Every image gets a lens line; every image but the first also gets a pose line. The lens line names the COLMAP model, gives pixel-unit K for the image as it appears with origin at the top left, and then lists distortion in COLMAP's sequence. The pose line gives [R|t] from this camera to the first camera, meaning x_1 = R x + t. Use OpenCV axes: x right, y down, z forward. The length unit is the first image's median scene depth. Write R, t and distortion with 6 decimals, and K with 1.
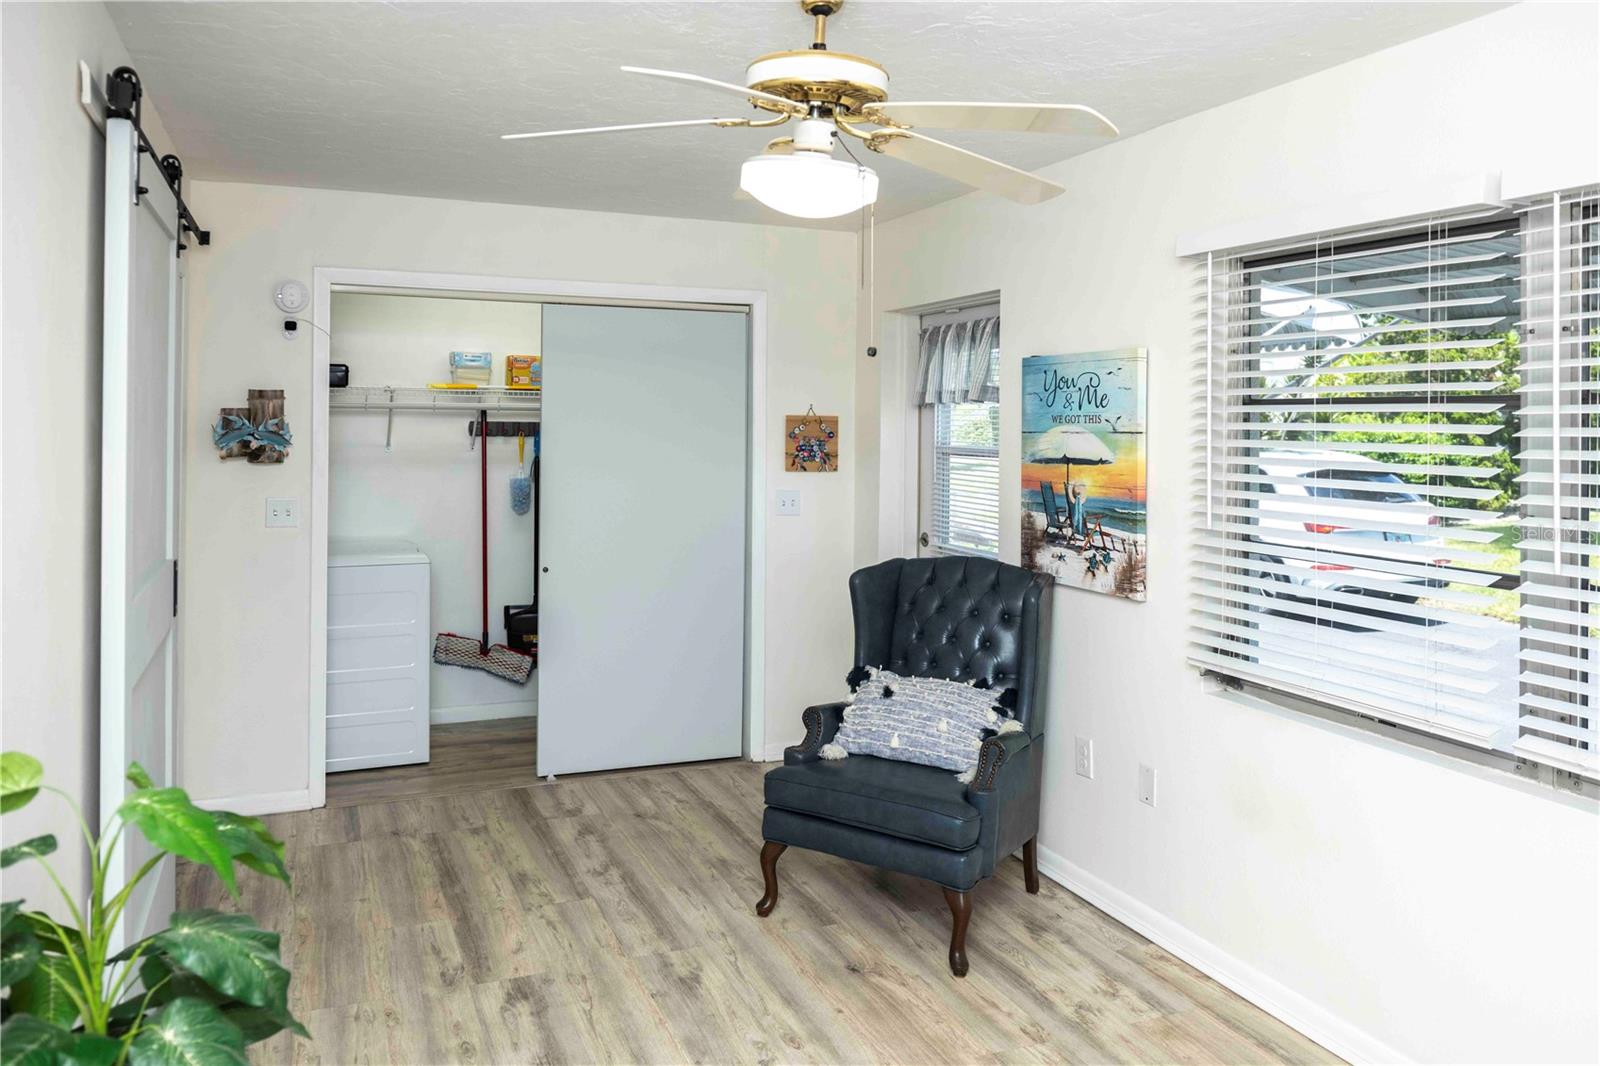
lens RADIAL K [[1080.3, 0, 812.5], [0, 1080.3, 541.0], [0, 0, 1]] dist [-0.010761, -0.004474]
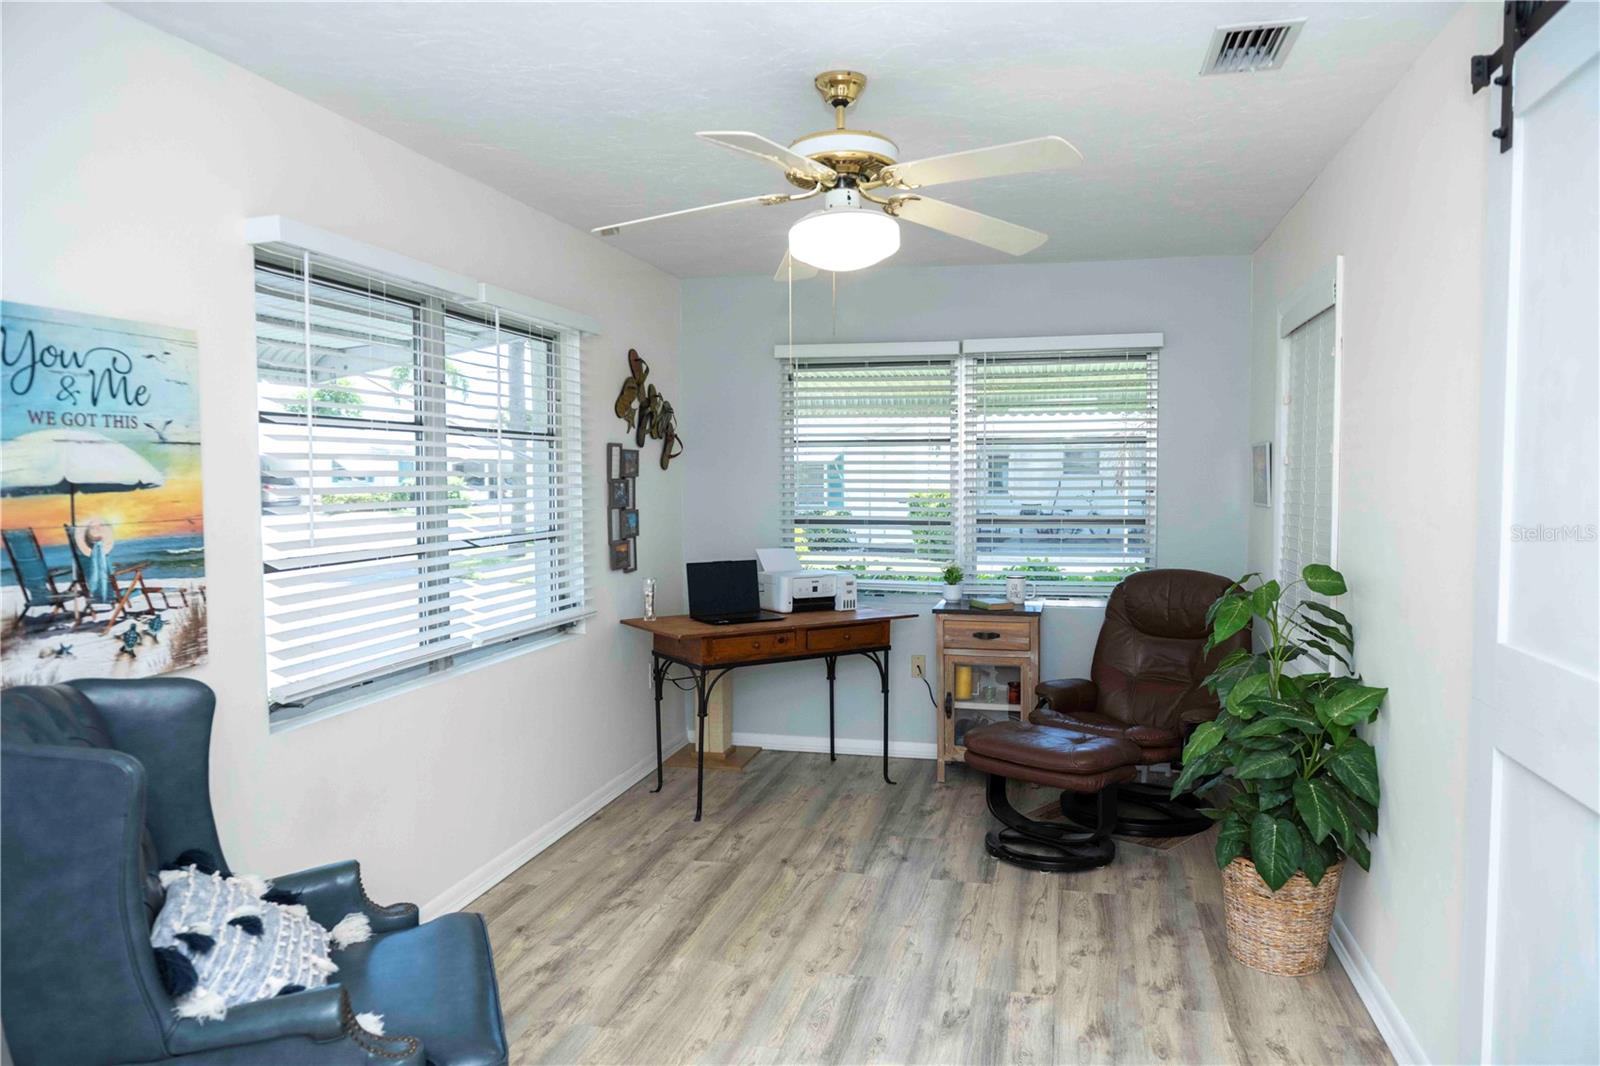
lens RADIAL K [[1080.3, 0, 812.5], [0, 1080.3, 541.0], [0, 0, 1]] dist [-0.010761, -0.004474]
pose [[-0.786853, -0.073345, 0.612767, -0.470291], [0.032407, 0.986632, 0.159708, -0.130908], [-0.616289, 0.145525, -0.773957, 1.245609]]
